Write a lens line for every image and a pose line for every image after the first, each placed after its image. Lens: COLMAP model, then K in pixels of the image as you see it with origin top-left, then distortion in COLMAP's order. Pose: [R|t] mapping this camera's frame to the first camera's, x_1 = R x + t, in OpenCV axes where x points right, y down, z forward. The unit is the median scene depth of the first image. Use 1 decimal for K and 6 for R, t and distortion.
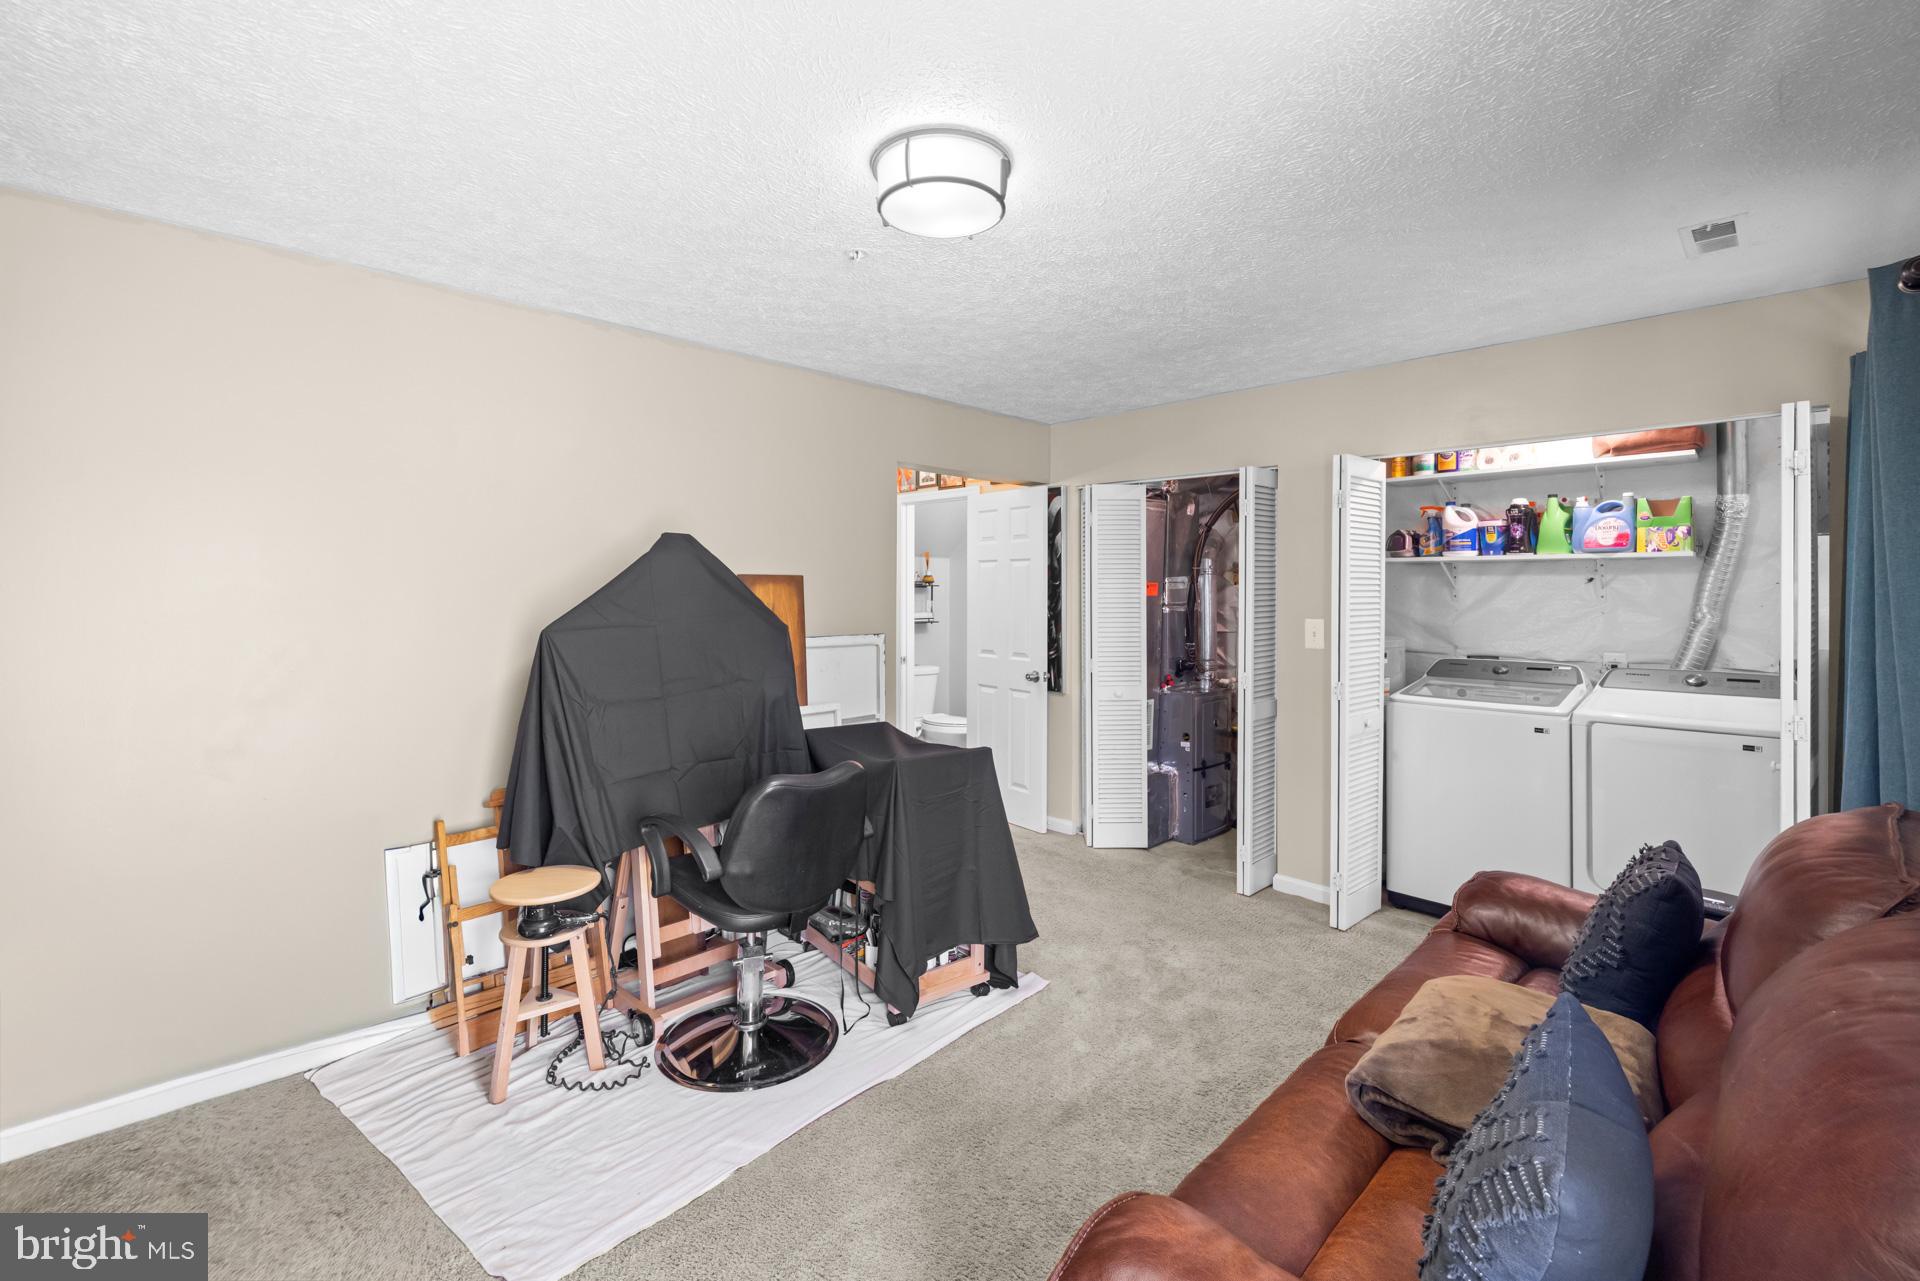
lens RADIAL K [[835.8, 0, 959.8], [0, 835.8, 562.9], [0, 0, 1]] dist [0.000409, 0.000374]
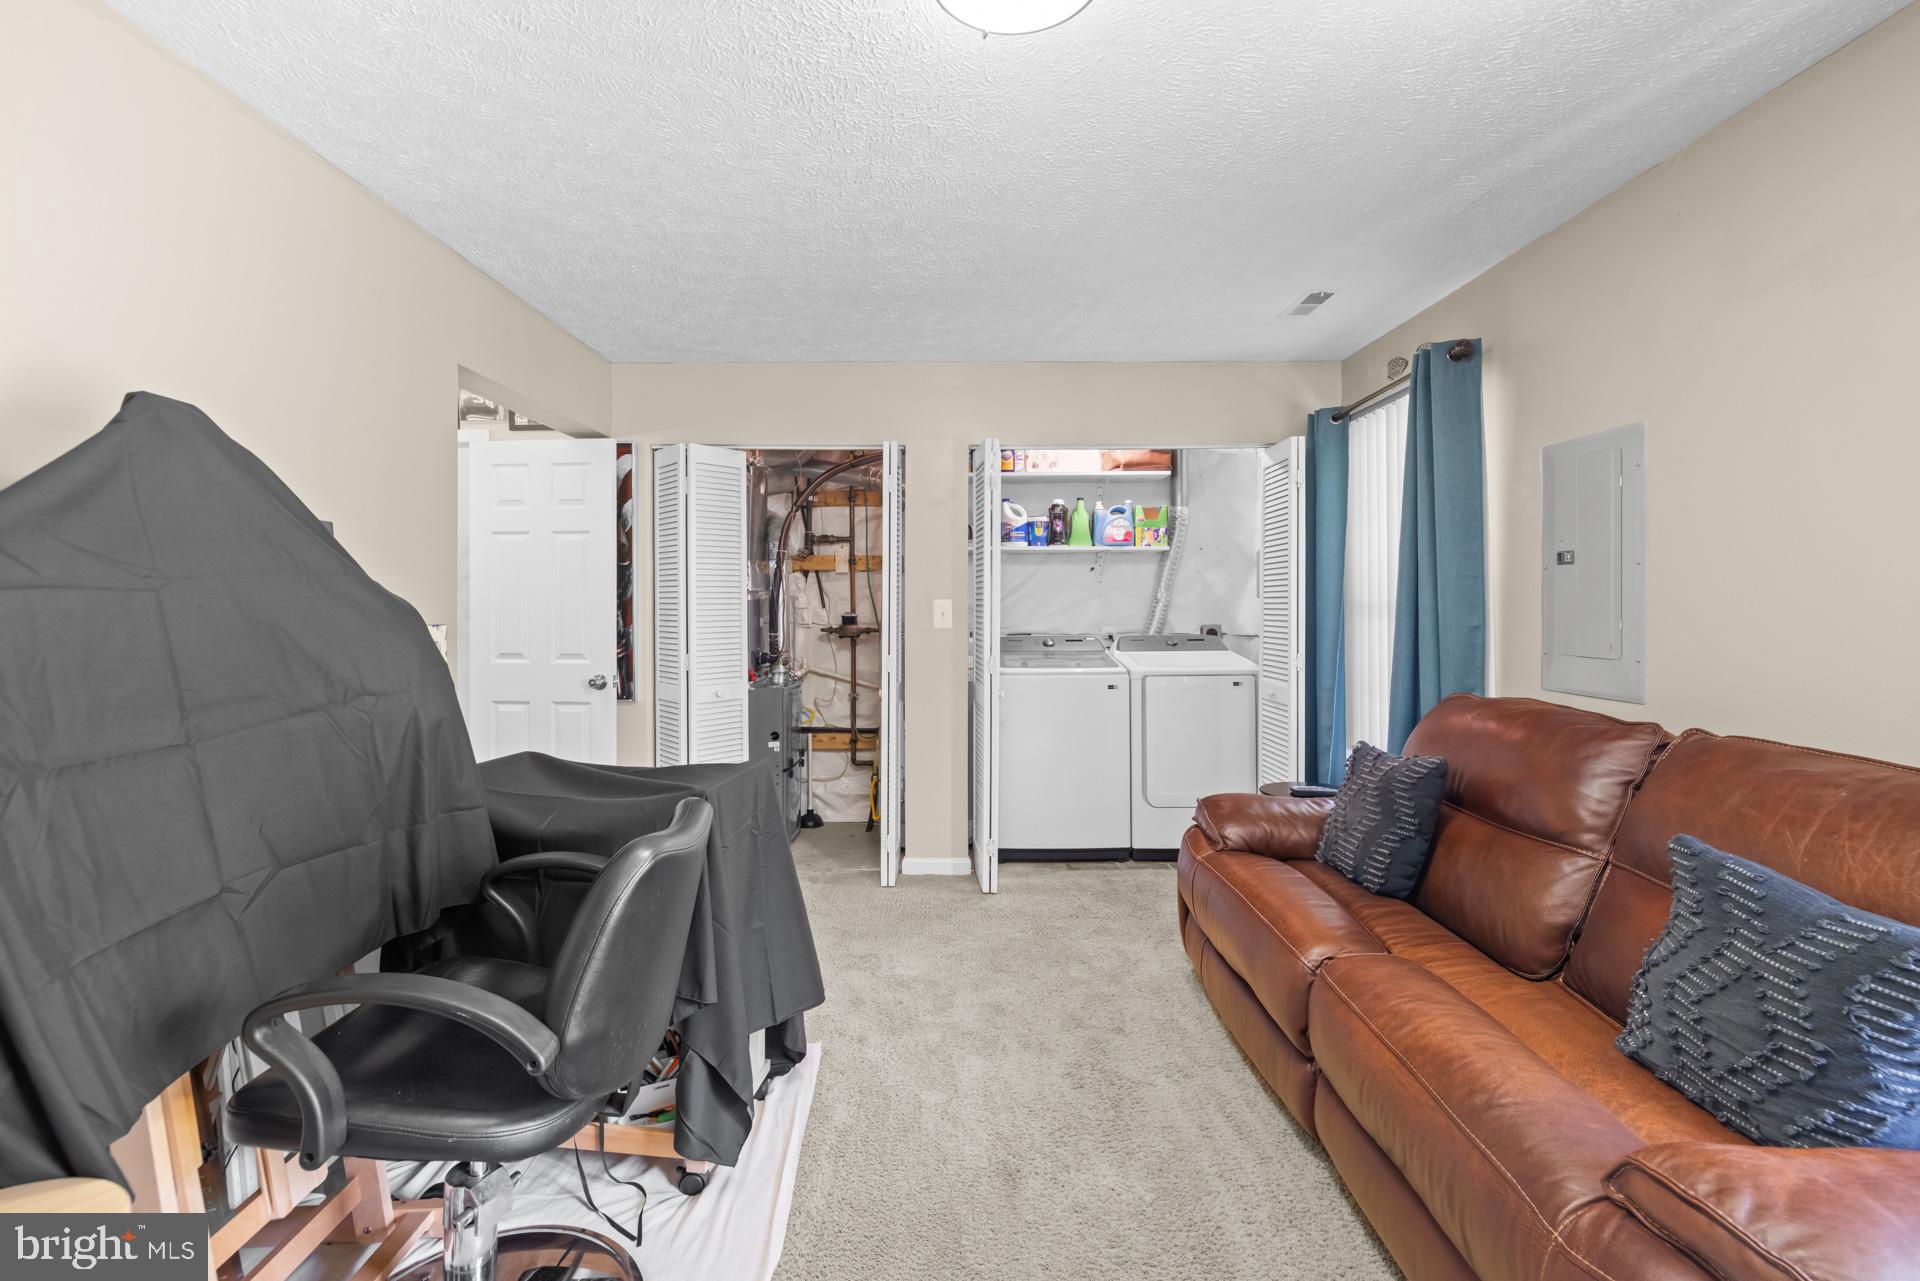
lens RADIAL K [[829.1, 0, 938.1], [0, 829.1, 590.8], [0, 0, 1]] dist [0.000498, 0.000374]
pose [[0.699533, 0.009348, 0.714539, -0.301141], [-0.017800, 0.999832, 0.004346, 0.052335], [-0.714379, -0.015759, 0.699582, 0.296854]]
